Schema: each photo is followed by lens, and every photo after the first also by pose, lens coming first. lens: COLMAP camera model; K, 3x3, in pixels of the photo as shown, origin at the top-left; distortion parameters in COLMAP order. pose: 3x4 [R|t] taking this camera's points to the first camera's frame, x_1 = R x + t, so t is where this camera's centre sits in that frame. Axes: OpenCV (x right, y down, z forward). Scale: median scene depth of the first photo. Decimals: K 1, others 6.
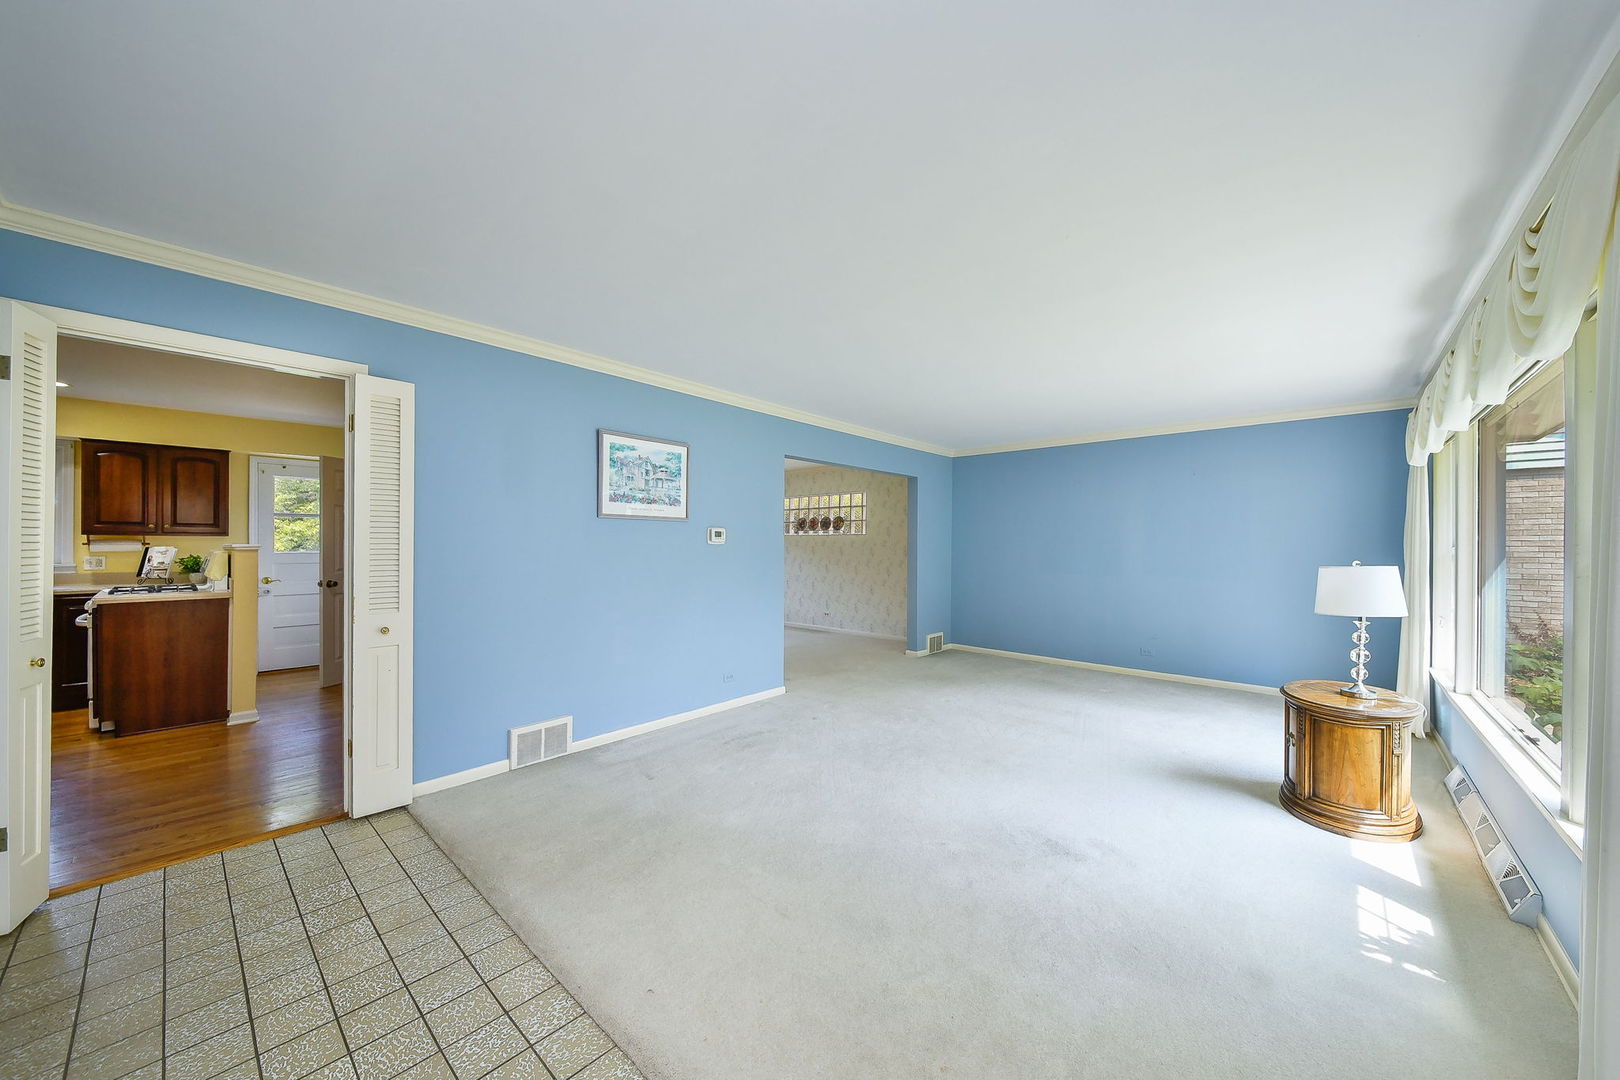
lens RADIAL K [[597.2, 0, 811.9], [0, 597.2, 542.8], [0, 0, 1]] dist [-0.000787, -0.000569]
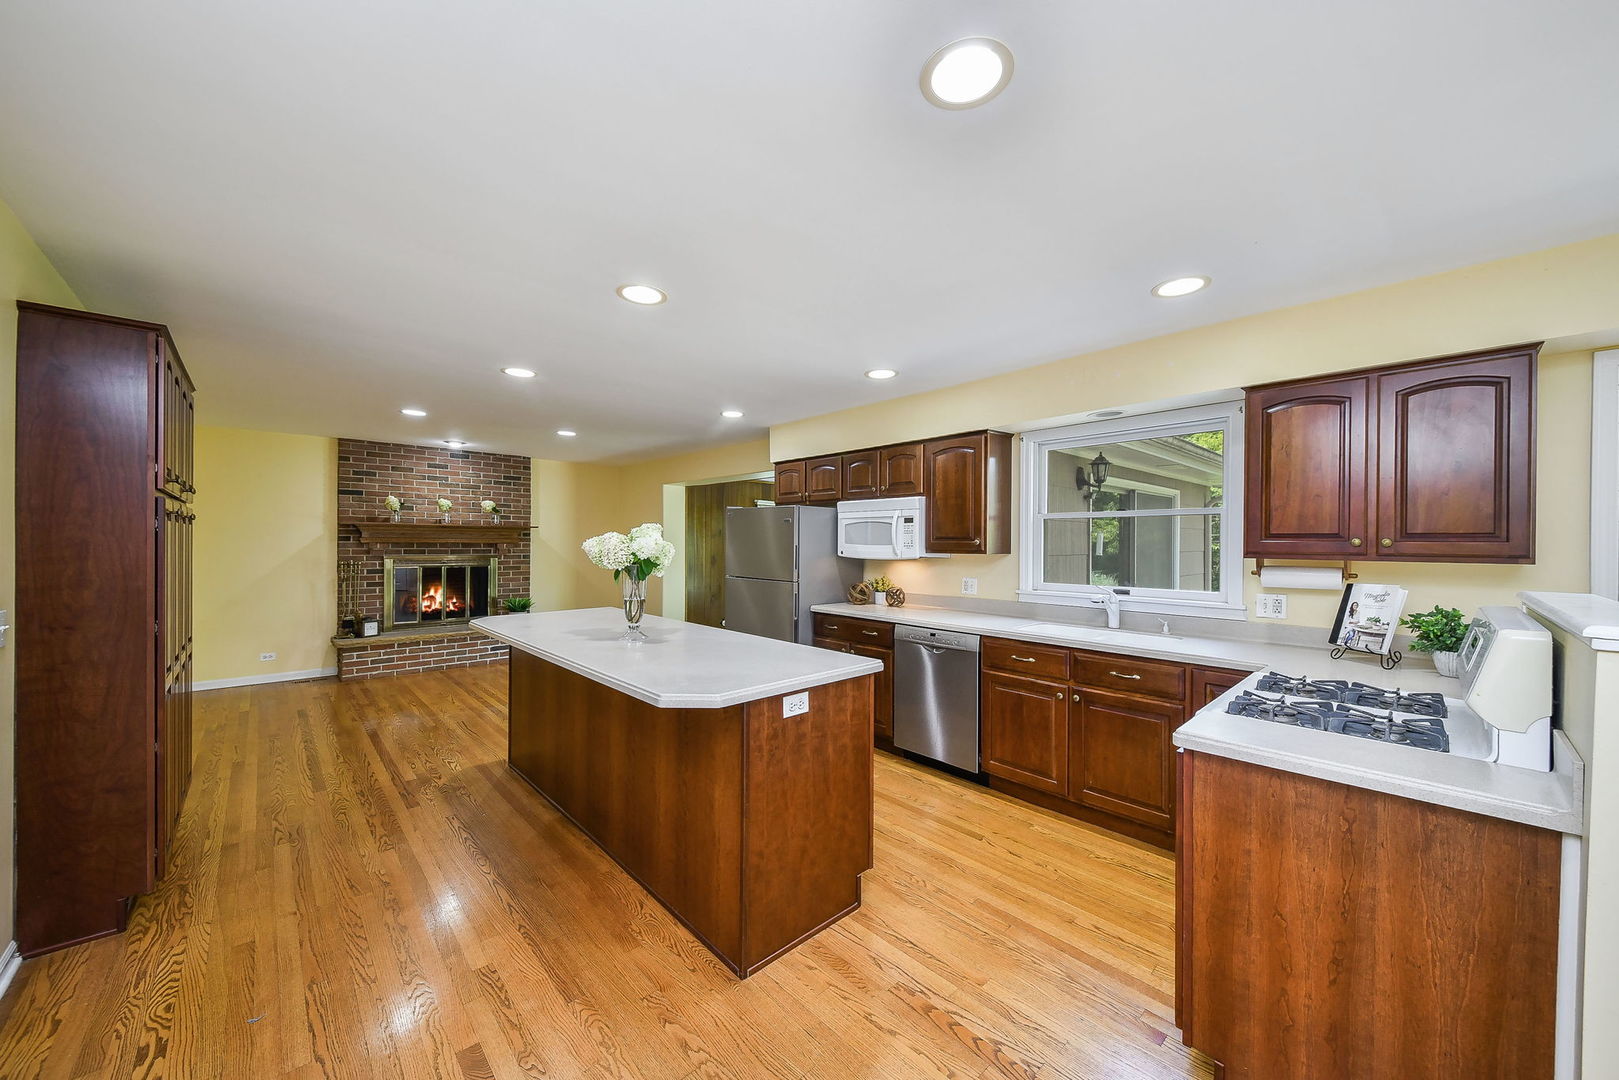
lens RADIAL K [[596.8, 0, 804.8], [0, 596.8, 545.0], [0, 0, 1]] dist [-0.000787, -0.000569]
pose [[-0.070891, 0.001541, -0.997483, -0.593048], [-0.002811, 0.999995, 0.001745, -0.024507], [0.997480, 0.002927, -0.070886, 0.587332]]
